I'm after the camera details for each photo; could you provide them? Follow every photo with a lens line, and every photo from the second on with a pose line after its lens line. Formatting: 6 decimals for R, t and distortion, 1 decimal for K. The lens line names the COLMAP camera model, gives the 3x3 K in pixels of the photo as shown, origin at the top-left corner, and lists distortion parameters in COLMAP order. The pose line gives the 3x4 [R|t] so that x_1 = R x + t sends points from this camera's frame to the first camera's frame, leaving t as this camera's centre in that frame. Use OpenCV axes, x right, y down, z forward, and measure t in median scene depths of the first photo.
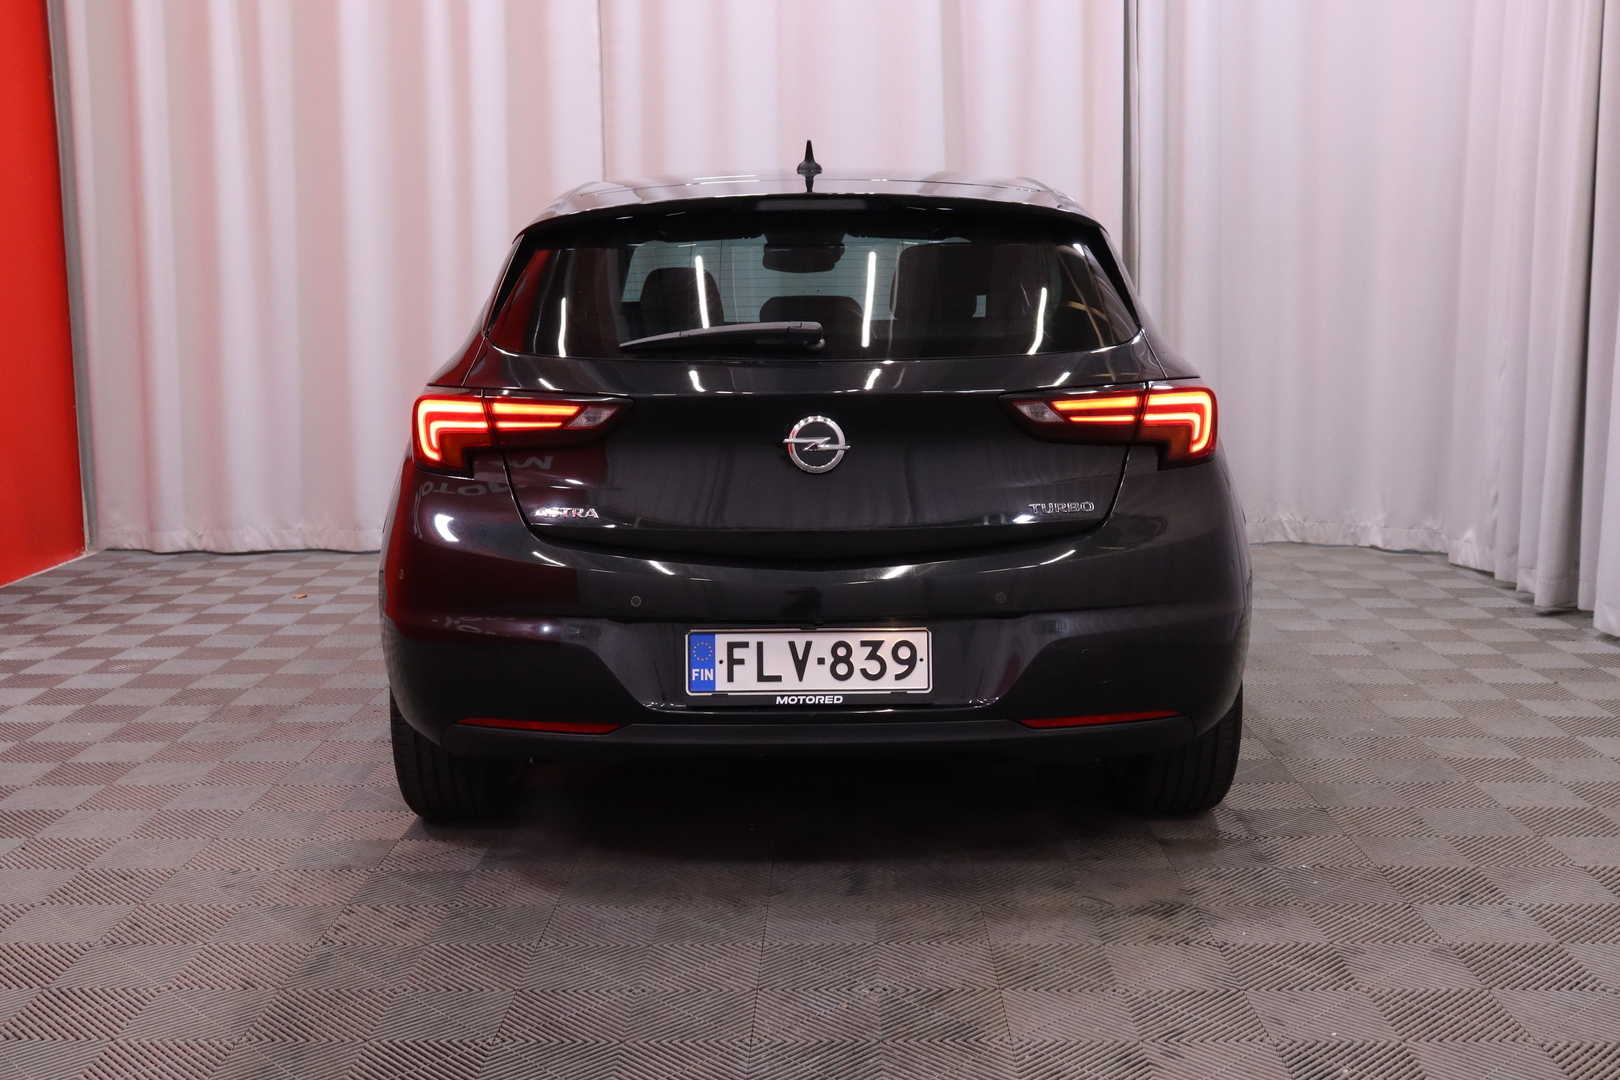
lens RADIAL K [[1700.8, 0, 810.0], [0, 1700.8, 540.0], [0, 0, 1]] dist [-0.077330, -0.004651]
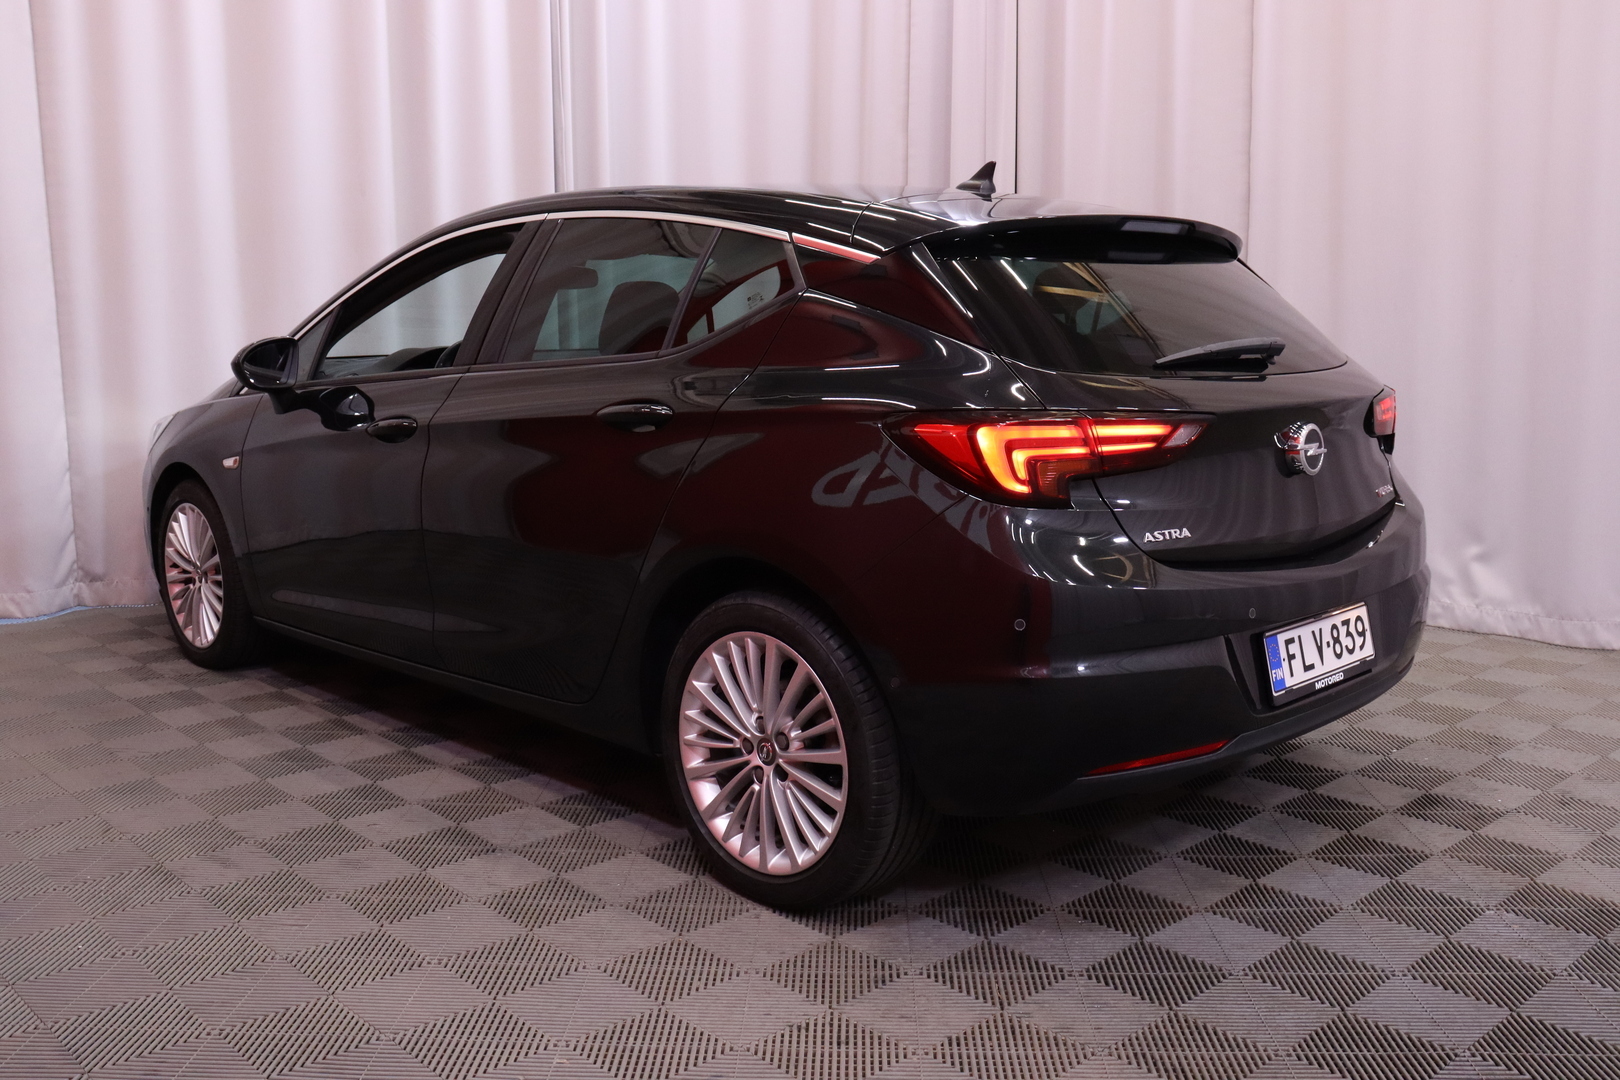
lens RADIAL K [[1451.5, 0, 810.0], [0, 1451.5, 540.0], [0, 0, 1]] dist [-0.004710, -0.002998]
pose [[0.704915, -0.102295, 0.701876, -0.887714], [0.089717, 0.994457, 0.054832, -0.078556], [-0.703594, 0.024318, 0.710186, 0.563749]]
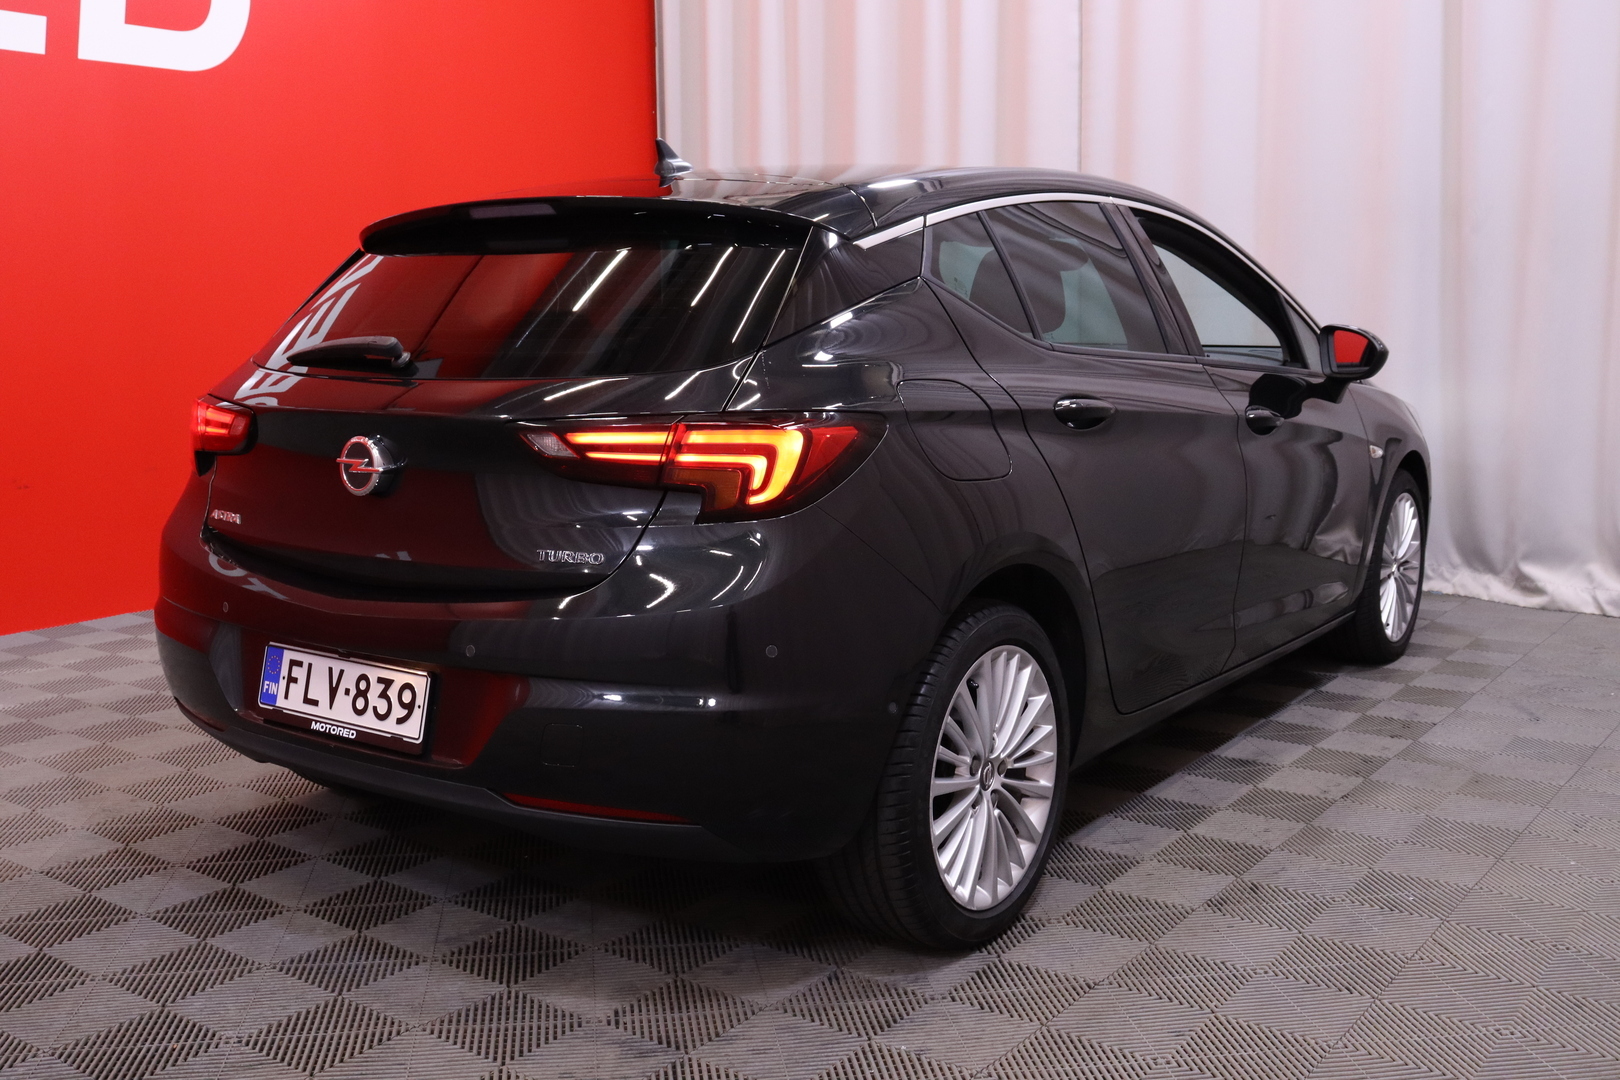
lens RADIAL K [[1560.1, 0, 810.0], [0, 1560.1, 540.0], [0, 0, 1]] dist [-0.060756, 0.002346]
pose [[0.821553, 0.090364, -0.562926, 0.704427], [-0.082621, 0.995807, 0.039272, -0.069786], [0.564114, 0.014245, 0.825574, 0.423671]]
